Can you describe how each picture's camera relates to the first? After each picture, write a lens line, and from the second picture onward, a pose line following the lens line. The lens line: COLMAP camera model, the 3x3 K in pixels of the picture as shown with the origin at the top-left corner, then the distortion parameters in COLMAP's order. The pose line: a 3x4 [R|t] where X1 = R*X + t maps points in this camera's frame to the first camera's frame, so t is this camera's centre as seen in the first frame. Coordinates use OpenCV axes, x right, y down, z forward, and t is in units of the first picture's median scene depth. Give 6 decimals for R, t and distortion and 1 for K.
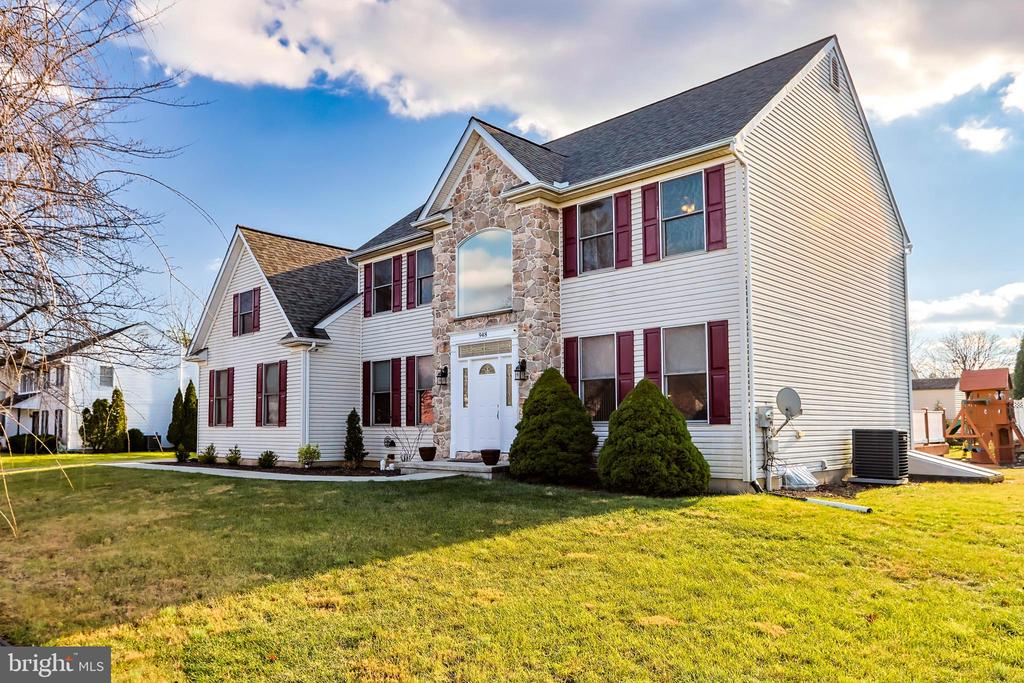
lens RADIAL K [[720.6, 0, 512.0], [0, 720.6, 341.5], [0, 0, 1]] dist [-0.000064, -0.000025]
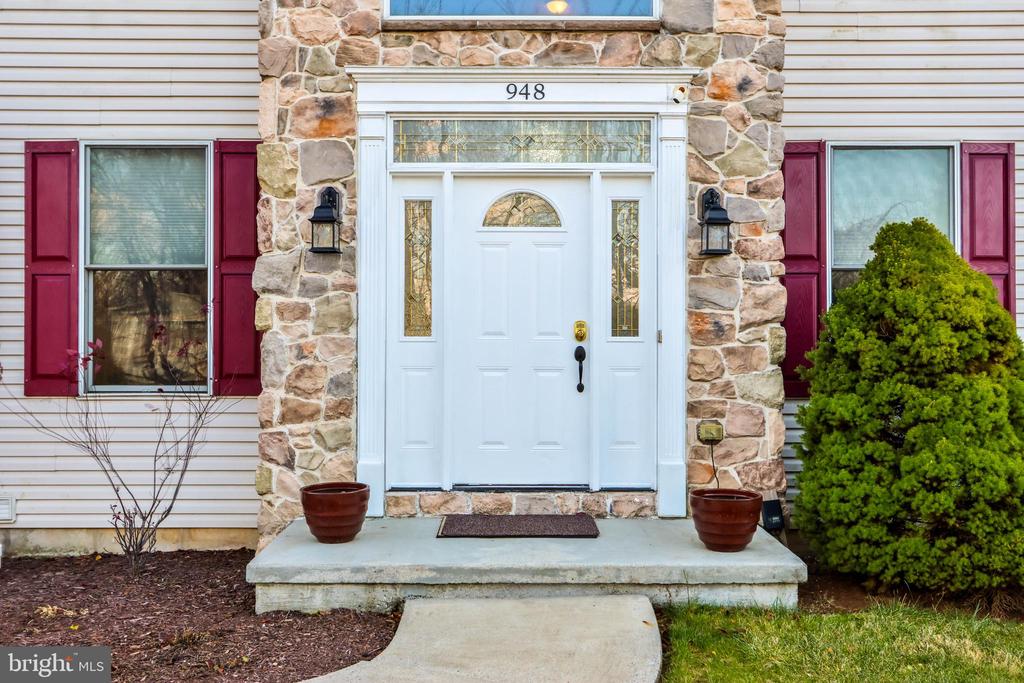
lens RADIAL K [[1596.5, 0, 512.0], [0, 1596.5, 341.5], [0, 0, 1]] dist [-0.018719, -0.031264]
pose [[0.710814, 0.029904, 0.702745, -0.478172], [-0.086579, 0.995218, 0.045224, 0.060587], [-0.698032, -0.092989, 0.710003, 0.514752]]
